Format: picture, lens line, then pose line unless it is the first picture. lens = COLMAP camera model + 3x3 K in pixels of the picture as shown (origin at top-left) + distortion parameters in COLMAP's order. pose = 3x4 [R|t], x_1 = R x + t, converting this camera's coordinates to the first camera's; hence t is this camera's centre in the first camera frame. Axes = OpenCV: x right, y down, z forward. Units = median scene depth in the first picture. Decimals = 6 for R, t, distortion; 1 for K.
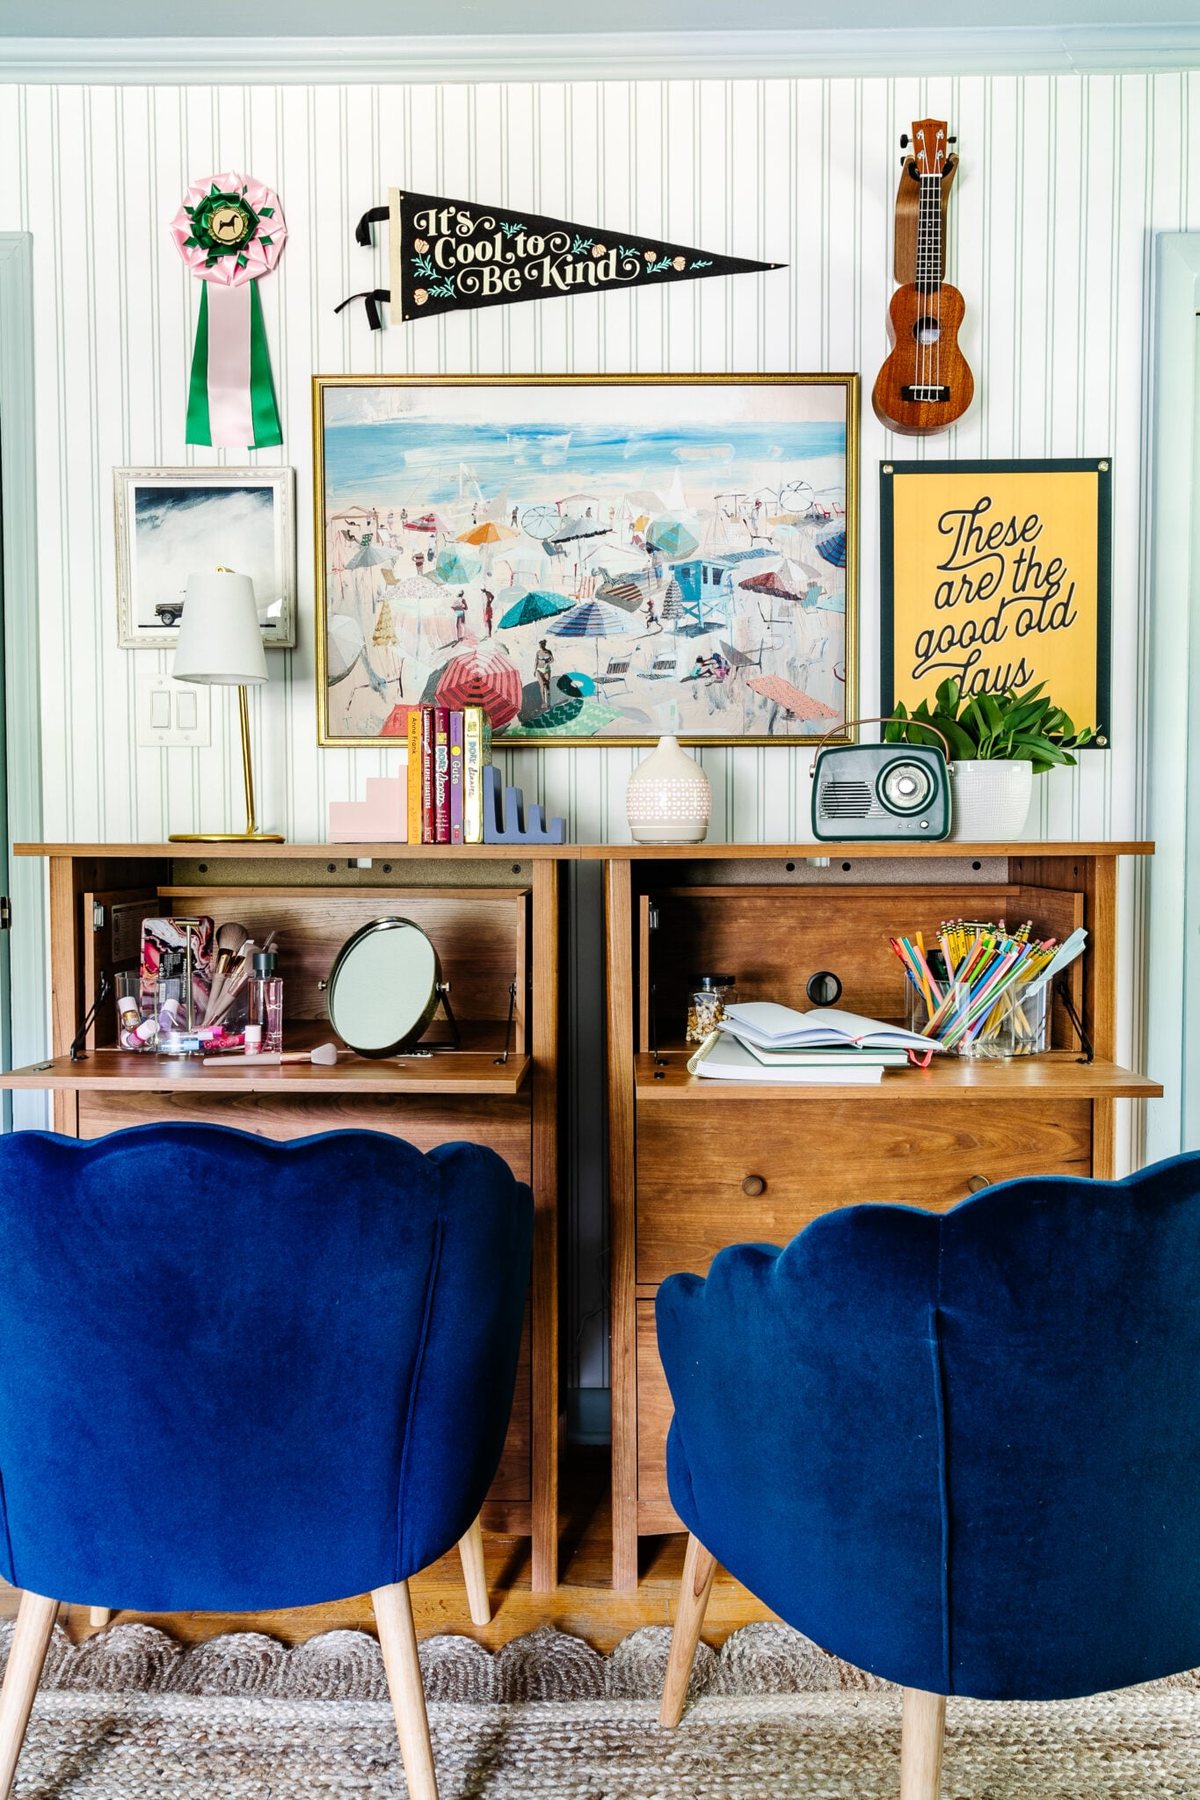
lens RADIAL K [[1441.3, 0, 600.0], [0, 1441.3, 900.0], [0, 0, 1]] dist [0.005541, 0.000462]
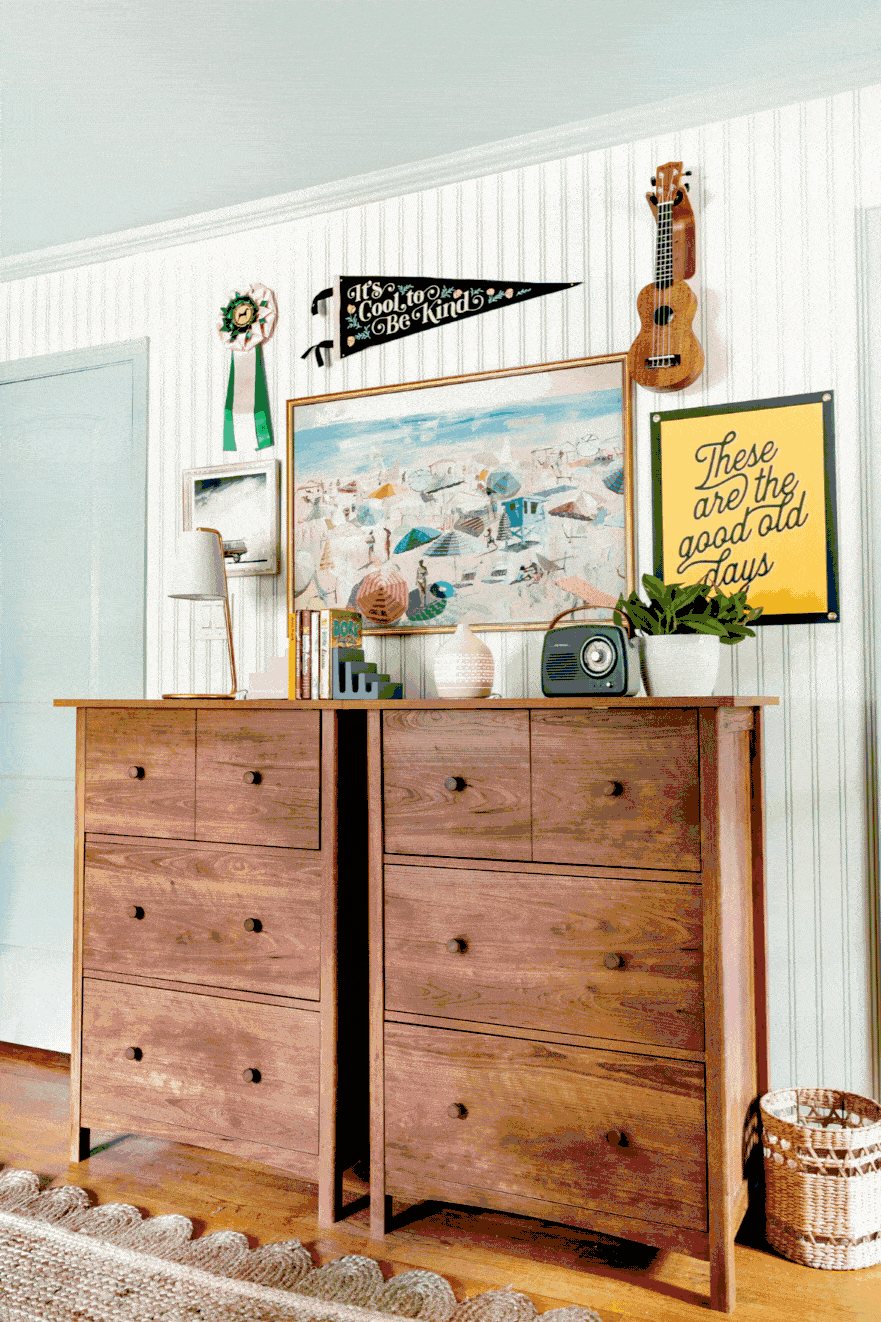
lens RADIAL K [[1121.4, 0, 449.4], [0, 1121.4, 660.8], [0, 0, 1]] dist [0.004351, 0.008781]
pose [[0.904607, -0.016620, -0.425923, 0.467410], [-0.019029, 0.996669, -0.079307, 0.009300], [0.425822, 0.079847, 0.901277, 0.005434]]
